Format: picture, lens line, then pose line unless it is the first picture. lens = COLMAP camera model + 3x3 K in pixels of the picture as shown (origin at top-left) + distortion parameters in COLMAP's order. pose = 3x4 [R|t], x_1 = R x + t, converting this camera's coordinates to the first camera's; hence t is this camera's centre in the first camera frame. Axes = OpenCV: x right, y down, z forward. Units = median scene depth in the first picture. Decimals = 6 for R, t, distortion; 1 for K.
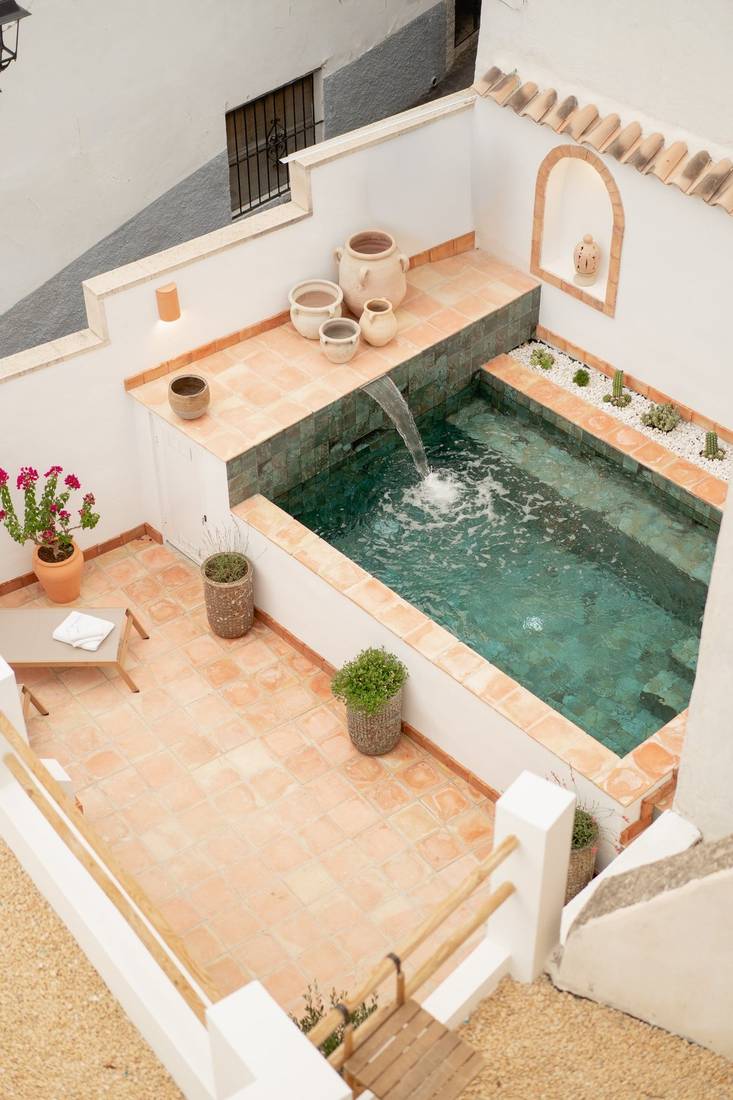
lens RADIAL K [[1622.0, 0, 366.5], [0, 1622.0, 550.0], [0, 0, 1]] dist [0.042631, -0.063208]
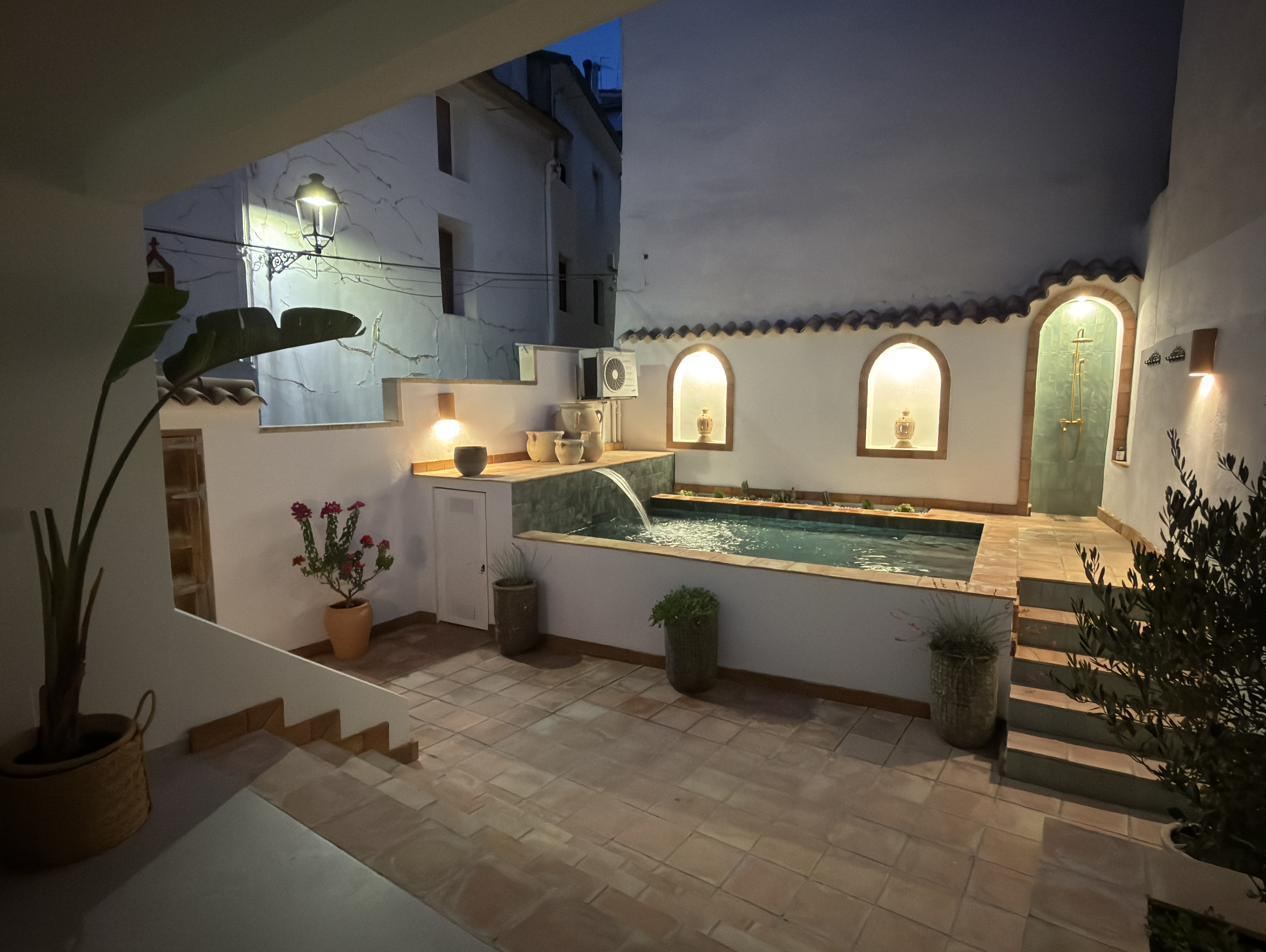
lens RADIAL K [[677.0, 0, 633.0], [0, 677.0, 476.0], [0, 0, 1]] dist [-0.001256, -0.000115]
pose [[0.950038, -0.035328, 0.310128, -0.153573], [0.205948, 0.817555, -0.537764, 0.223725], [-0.234549, 0.574766, 0.783984, 0.570686]]
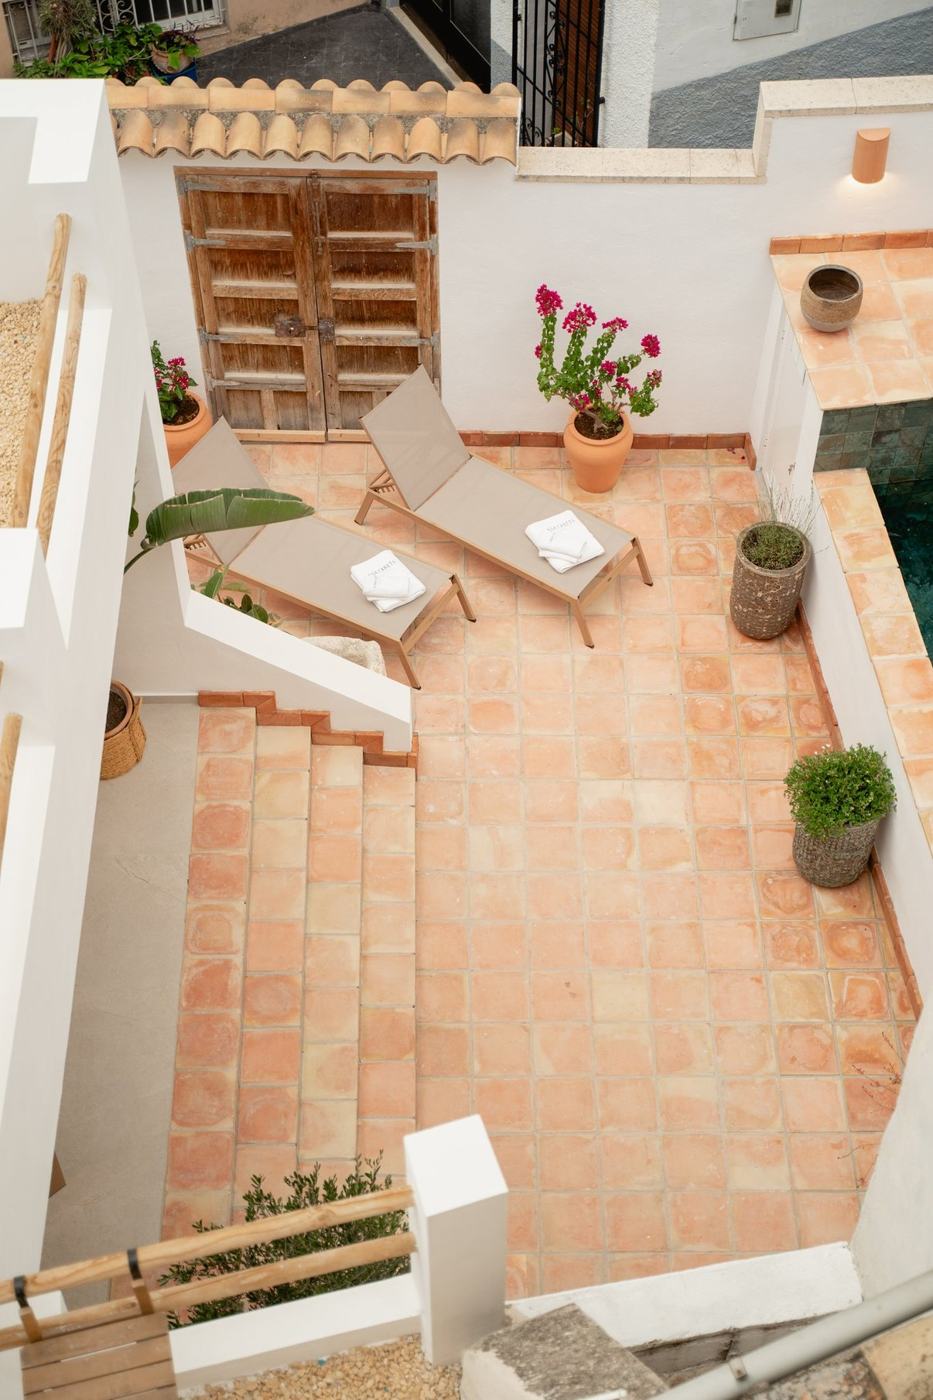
lens RADIAL K [[2063.3, 0, 466.5], [0, 2063.3, 700.0], [0, 0, 1]] dist [0.118873, 0.101409]
pose [[0.815387, 0.459983, -0.351511, 0.154734], [-0.386532, 0.884592, 0.260942, -0.114985], [0.430973, -0.076898, 0.899082, 0.124058]]
